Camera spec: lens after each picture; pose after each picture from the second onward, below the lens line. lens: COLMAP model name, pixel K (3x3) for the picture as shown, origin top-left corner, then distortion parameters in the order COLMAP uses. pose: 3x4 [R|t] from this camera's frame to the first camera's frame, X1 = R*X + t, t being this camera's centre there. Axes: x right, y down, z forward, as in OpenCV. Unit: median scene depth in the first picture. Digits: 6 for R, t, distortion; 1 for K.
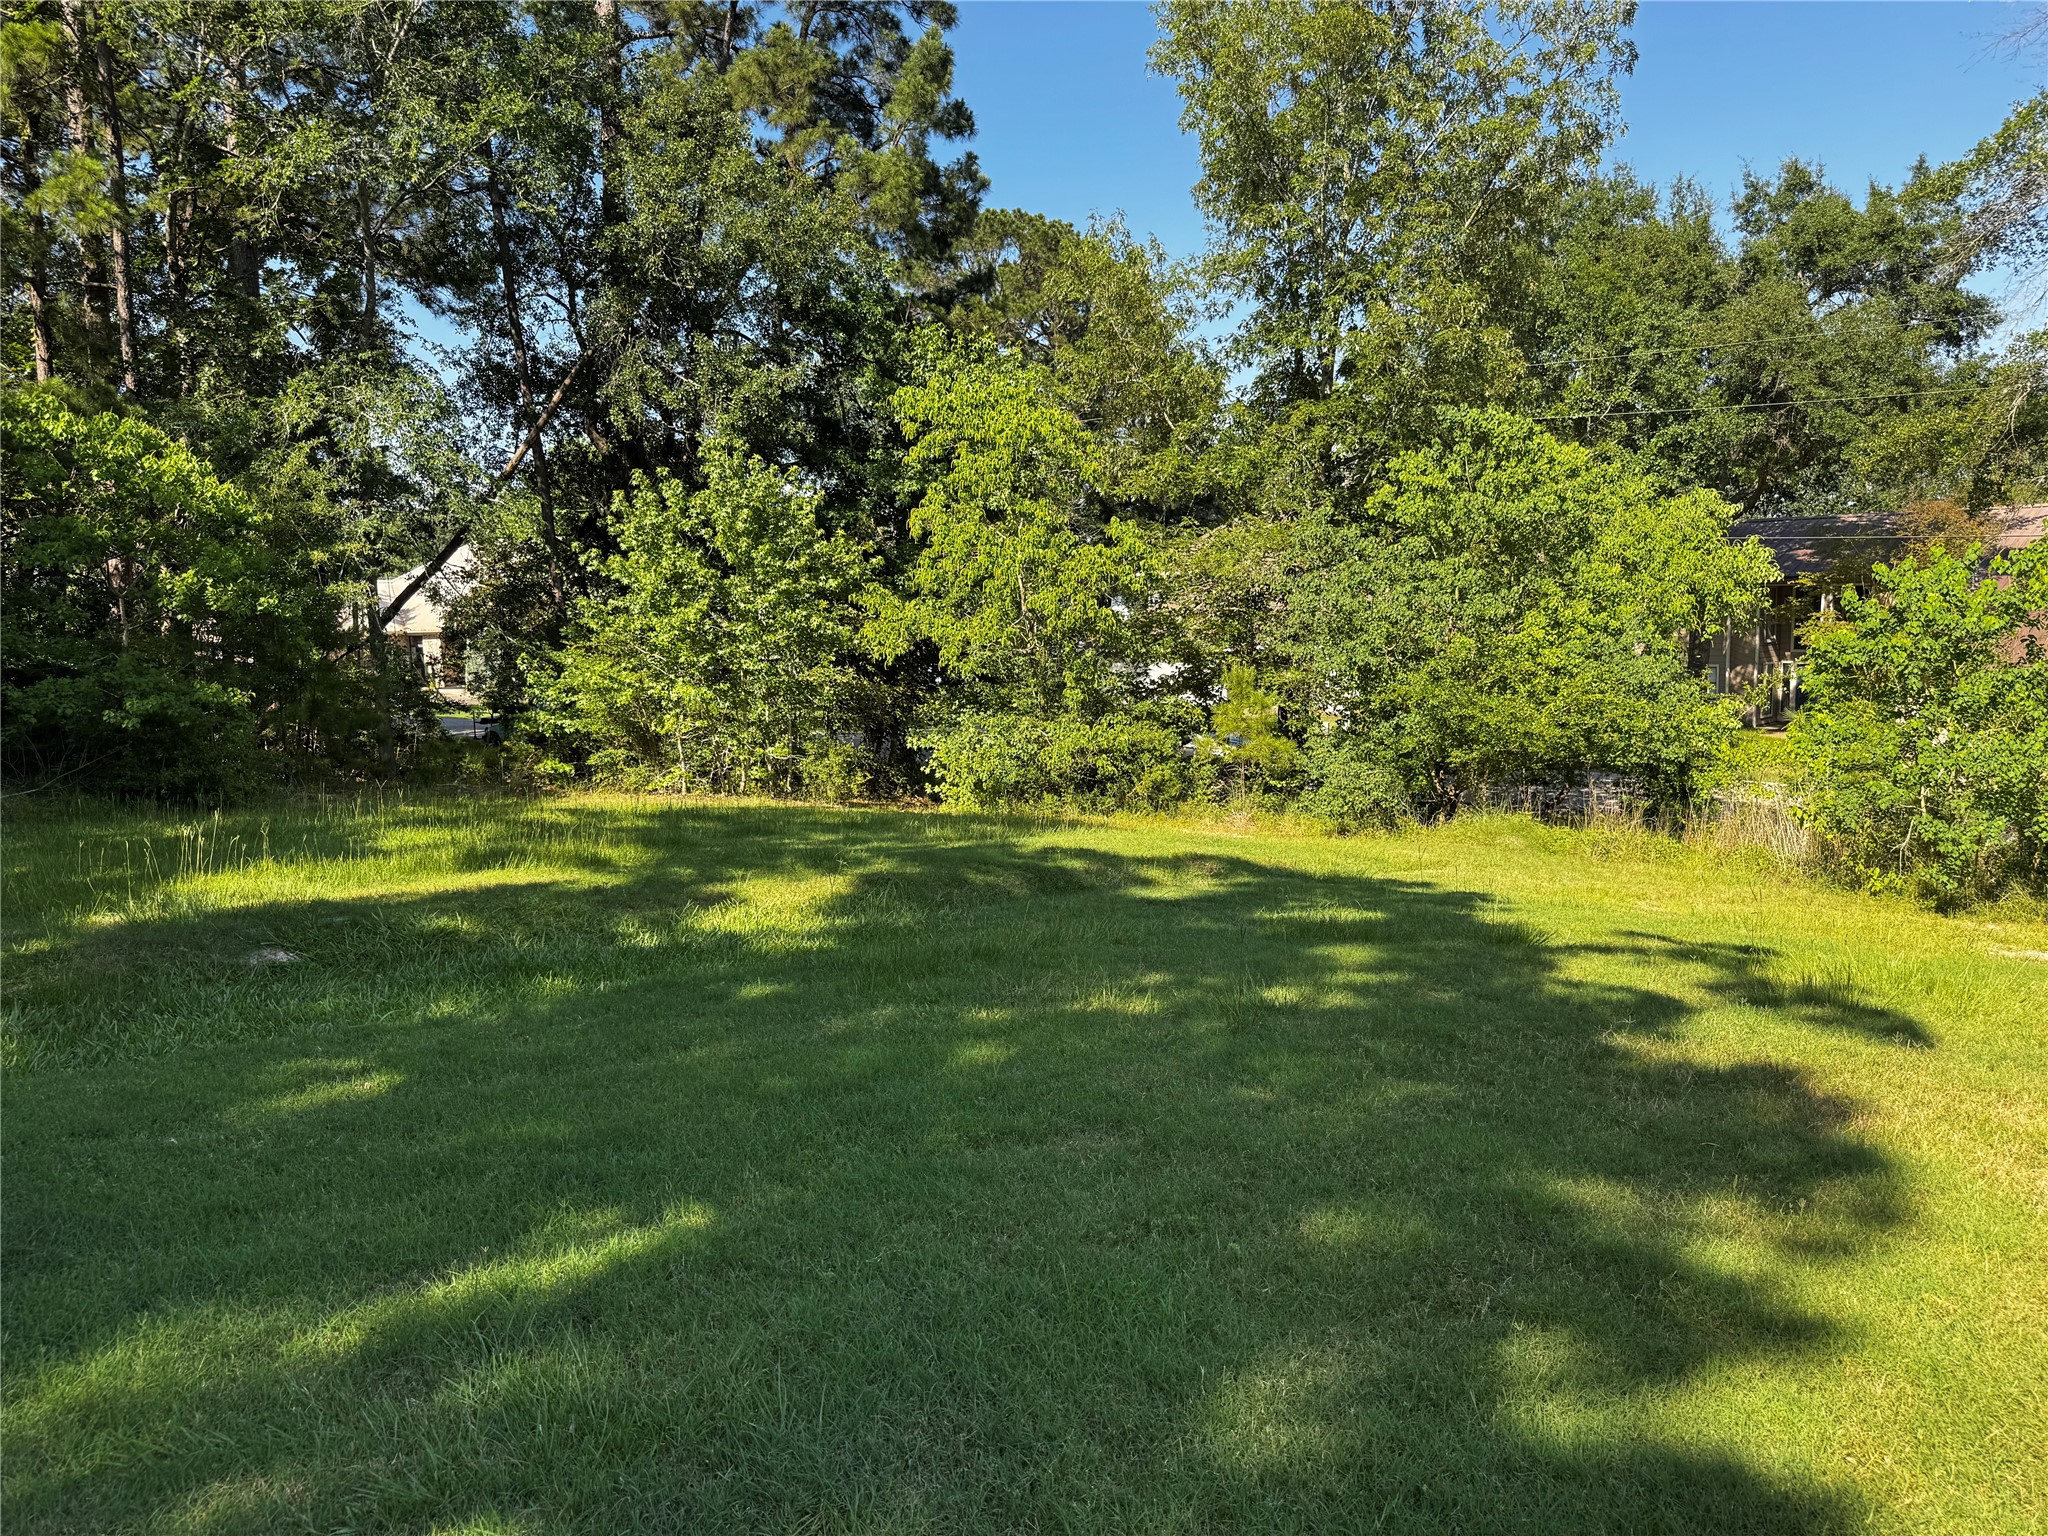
lens RADIAL K [[1424.8, 0, 1024.2], [0, 1424.8, 773.9], [0, 0, 1]] dist [0.141242, -0.236255]
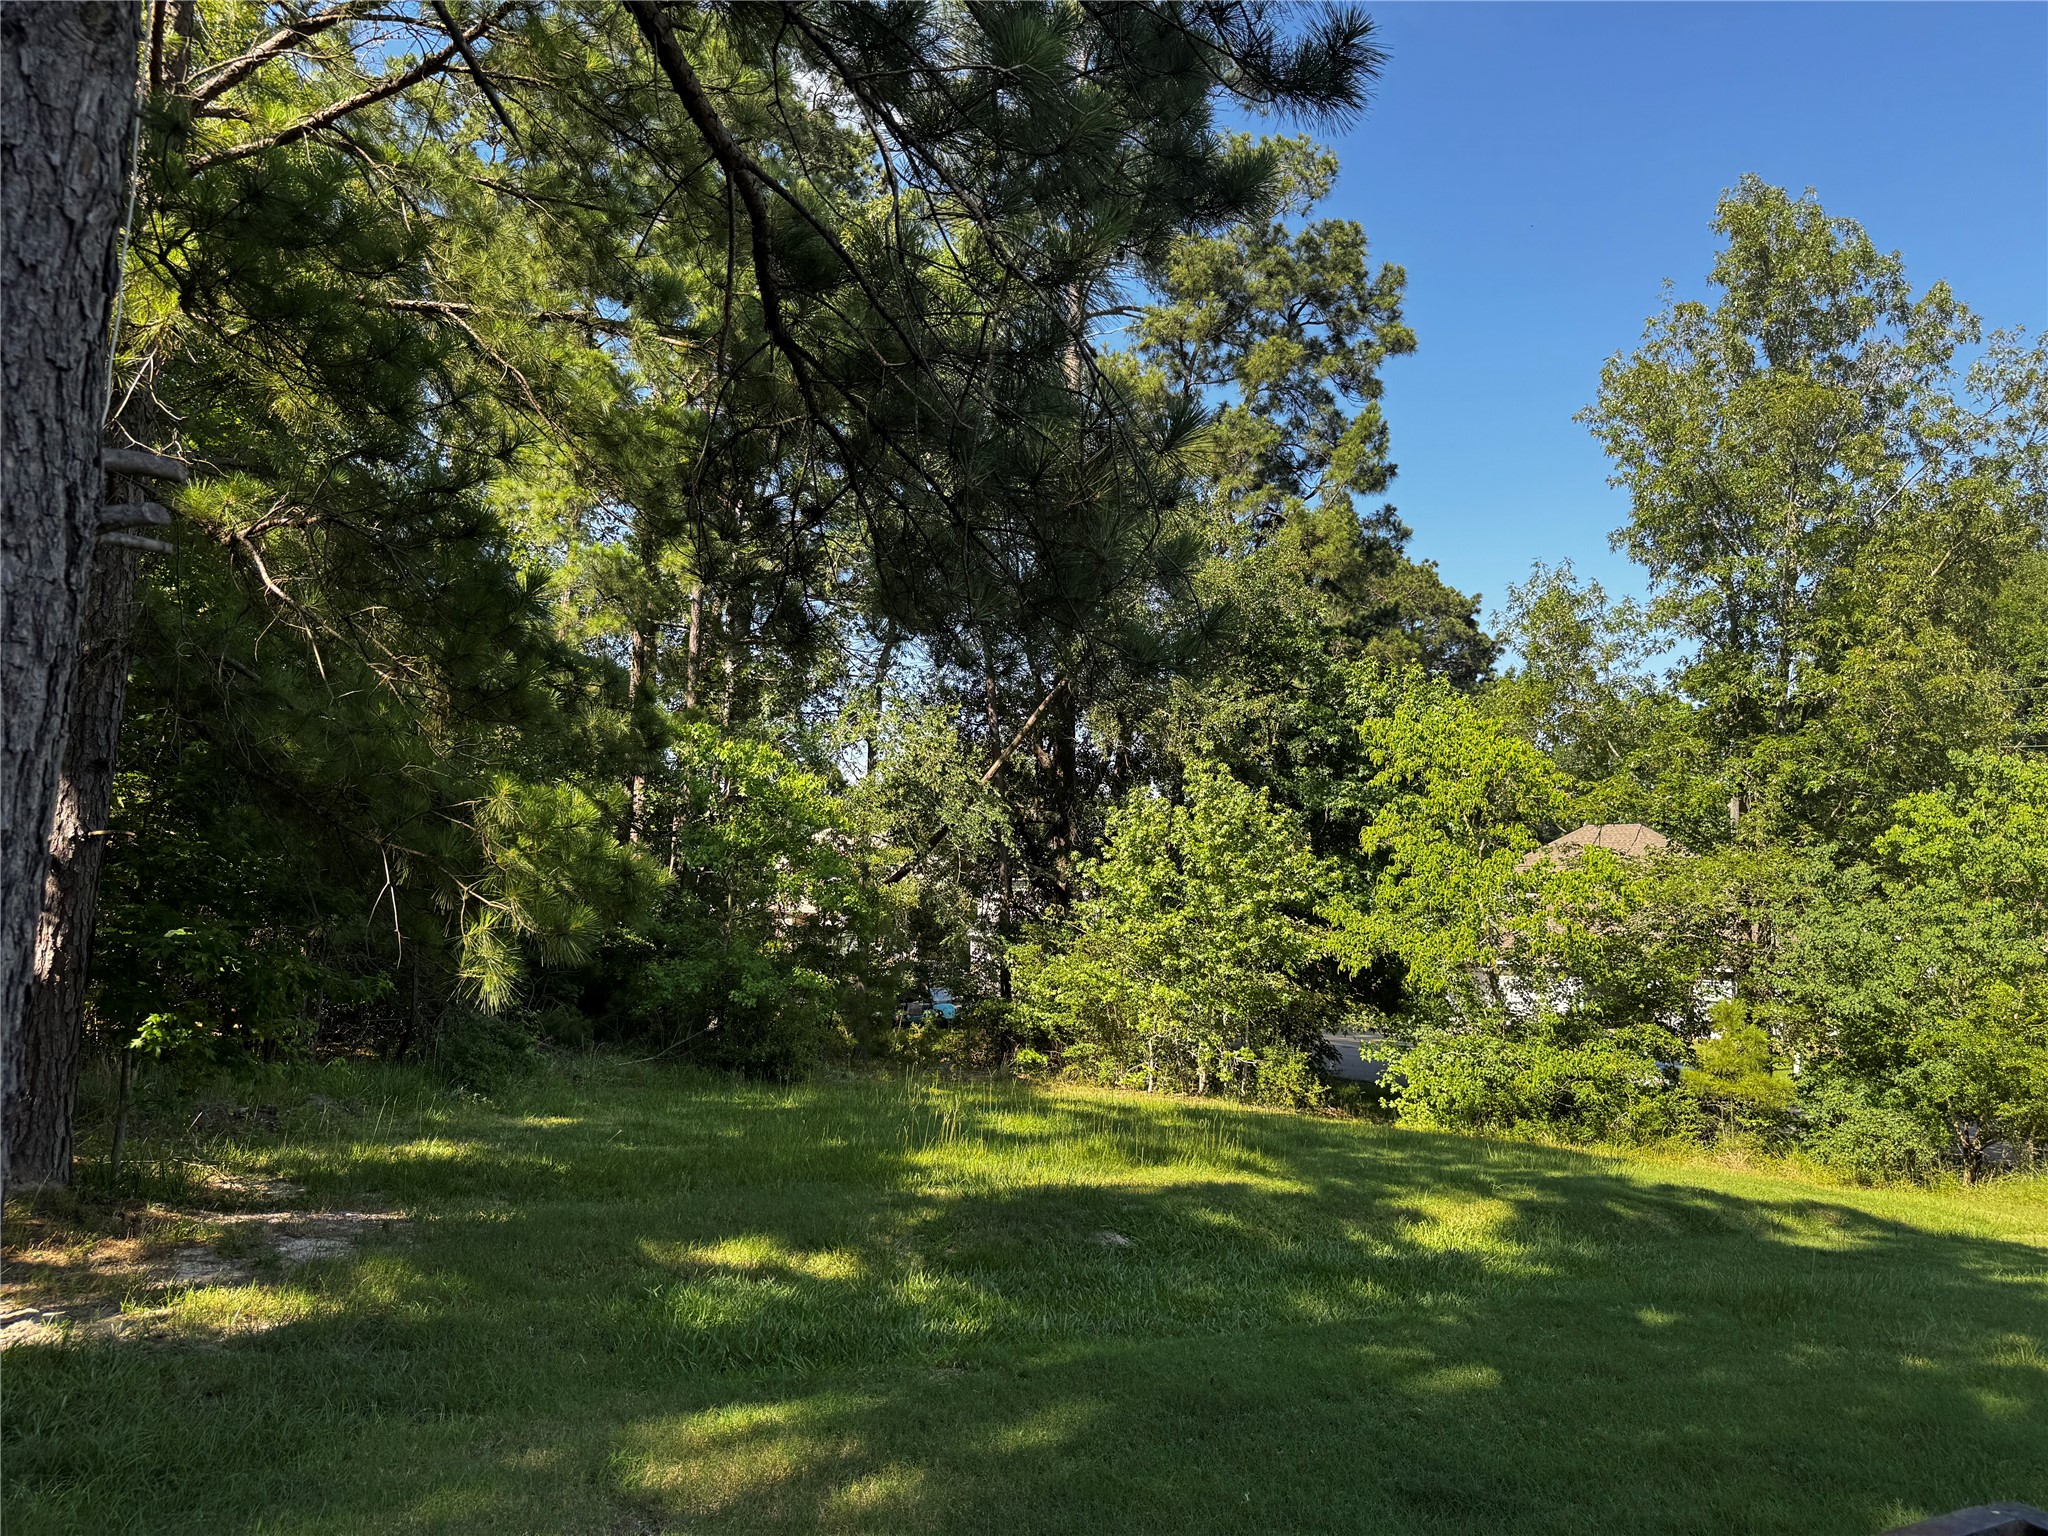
lens RADIAL K [[1424.8, 0, 1024.2], [0, 1424.8, 773.9], [0, 0, 1]] dist [0.141242, -0.236255]
pose [[0.984432, 0.026076, -0.173819, -0.151957], [-0.060475, 0.978805, -0.195661, -0.002398], [0.165033, 0.203127, 0.965144, -0.067035]]
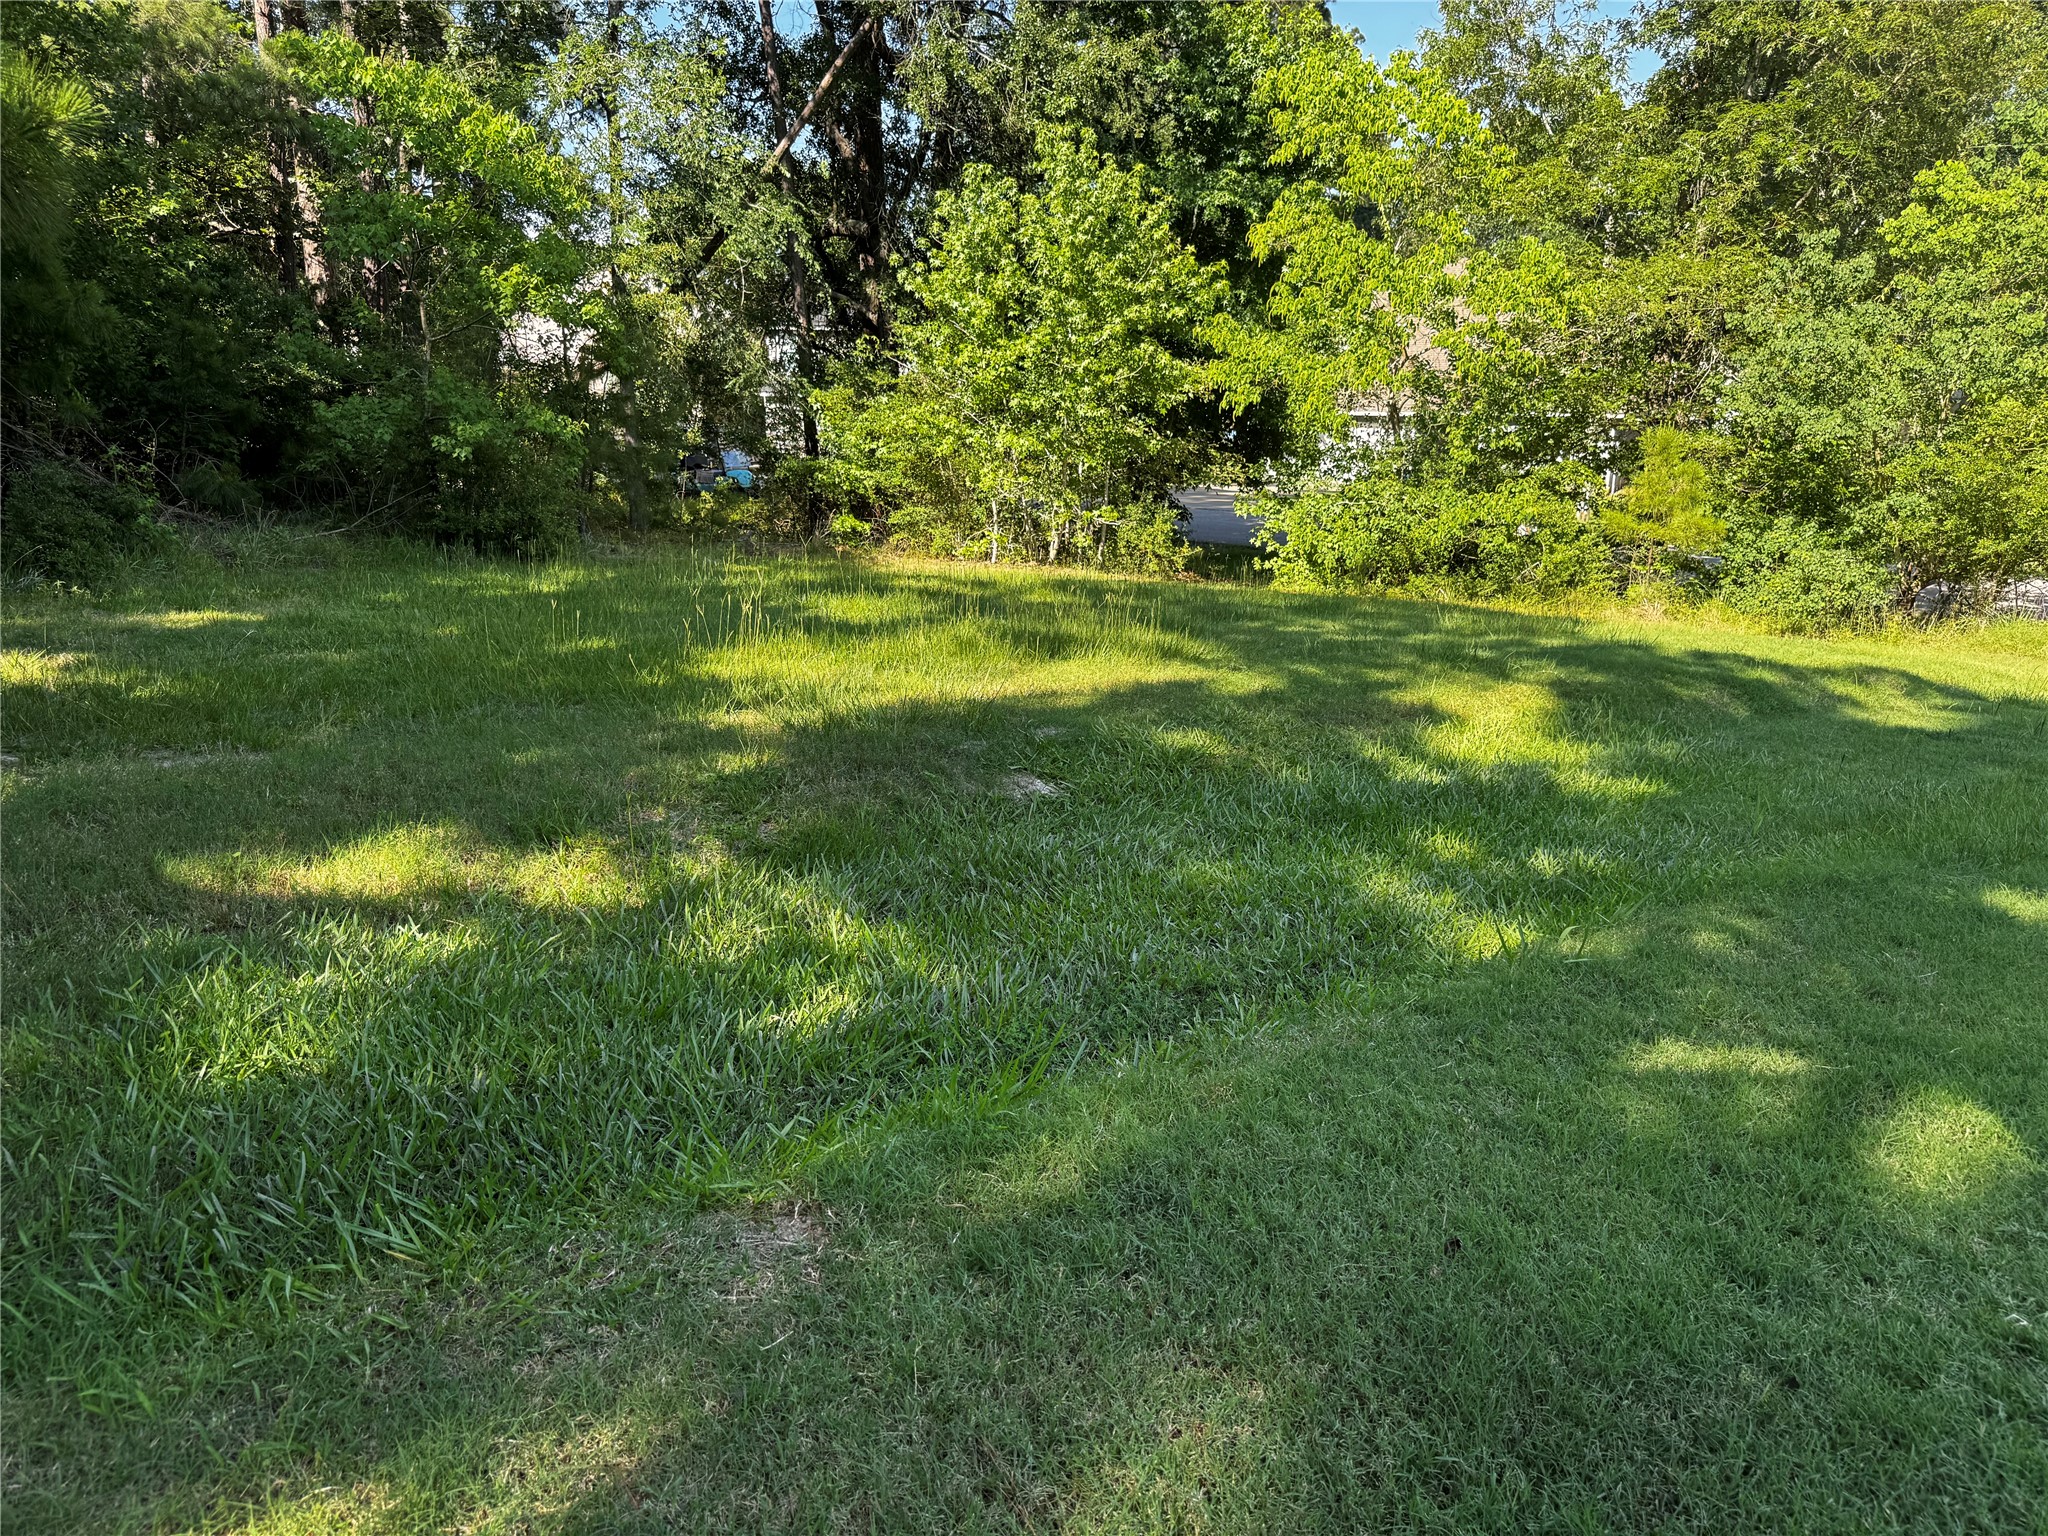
lens RADIAL K [[1424.8, 0, 1024.2], [0, 1424.8, 773.9], [0, 0, 1]] dist [0.141242, -0.236255]
pose [[0.998929, 0.038465, -0.025716, -0.191019], [-0.033919, 0.986789, 0.158419, 0.002901], [0.031470, -0.157377, 0.987037, 0.114677]]
